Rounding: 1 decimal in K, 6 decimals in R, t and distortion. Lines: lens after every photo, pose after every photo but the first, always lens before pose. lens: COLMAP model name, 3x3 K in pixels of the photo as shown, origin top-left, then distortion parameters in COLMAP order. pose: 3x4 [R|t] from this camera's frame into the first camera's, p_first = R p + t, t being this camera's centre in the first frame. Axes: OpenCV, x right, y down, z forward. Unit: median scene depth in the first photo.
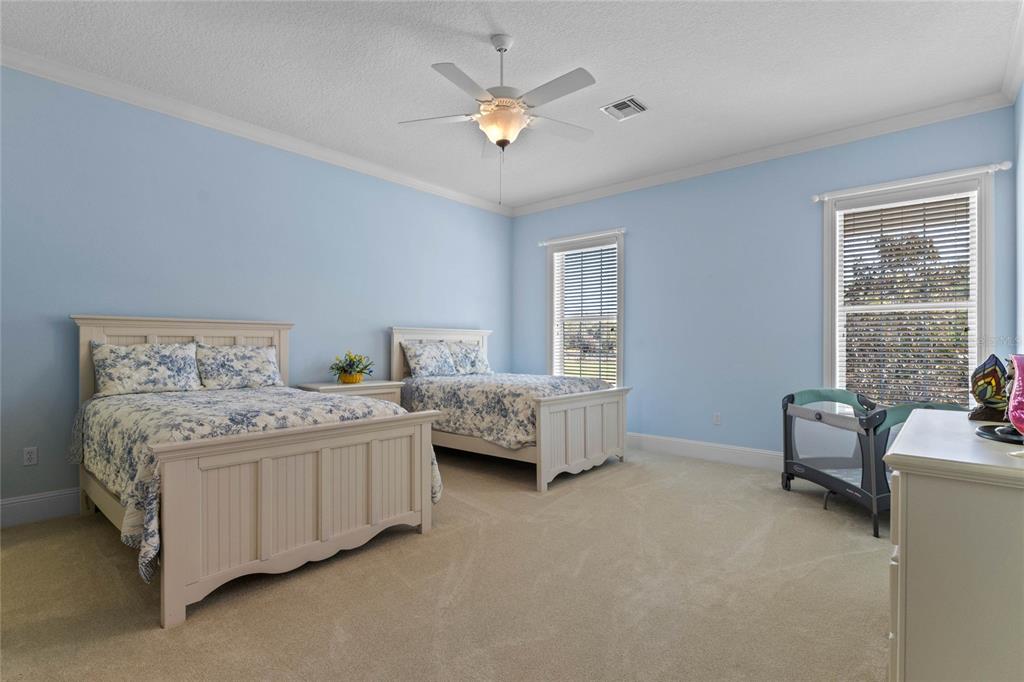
lens RADIAL K [[501.8, 0, 511.0], [0, 501.8, 339.0], [0, 0, 1]] dist [0.002030, 0.000401]
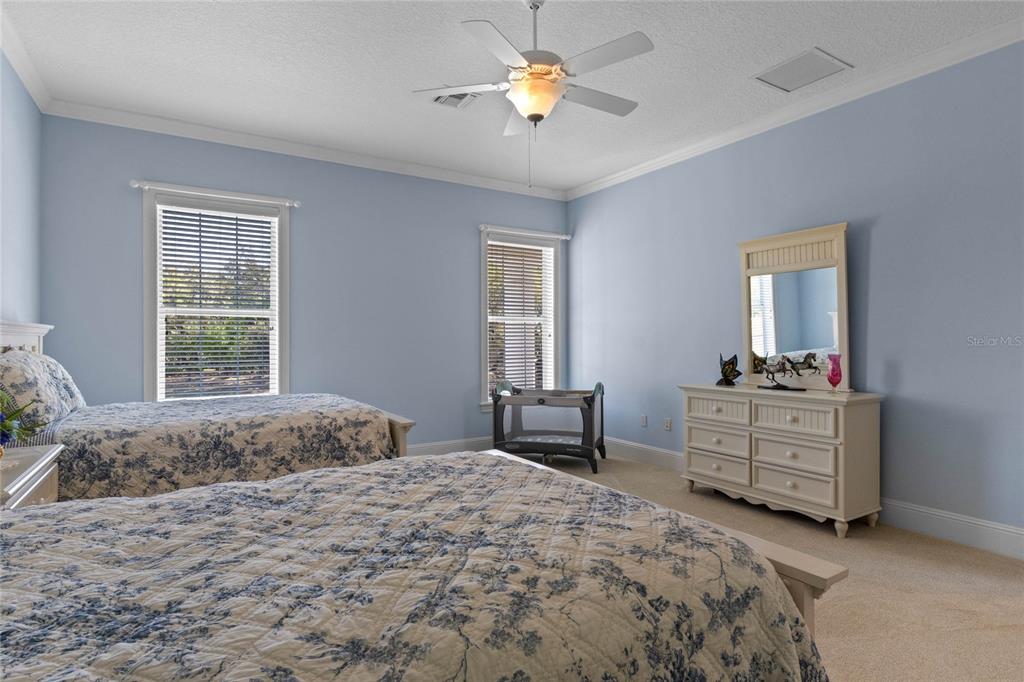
lens RADIAL K [[530.3, 0, 510.8], [0, 530.3, 345.0], [0, 0, 1]] dist [-0.002634, -0.000310]
pose [[0.290507, -0.003116, 0.956868, -0.541864], [-0.002272, 0.999990, 0.003946, -0.000841], [-0.956870, -0.003320, 0.290497, 0.502392]]
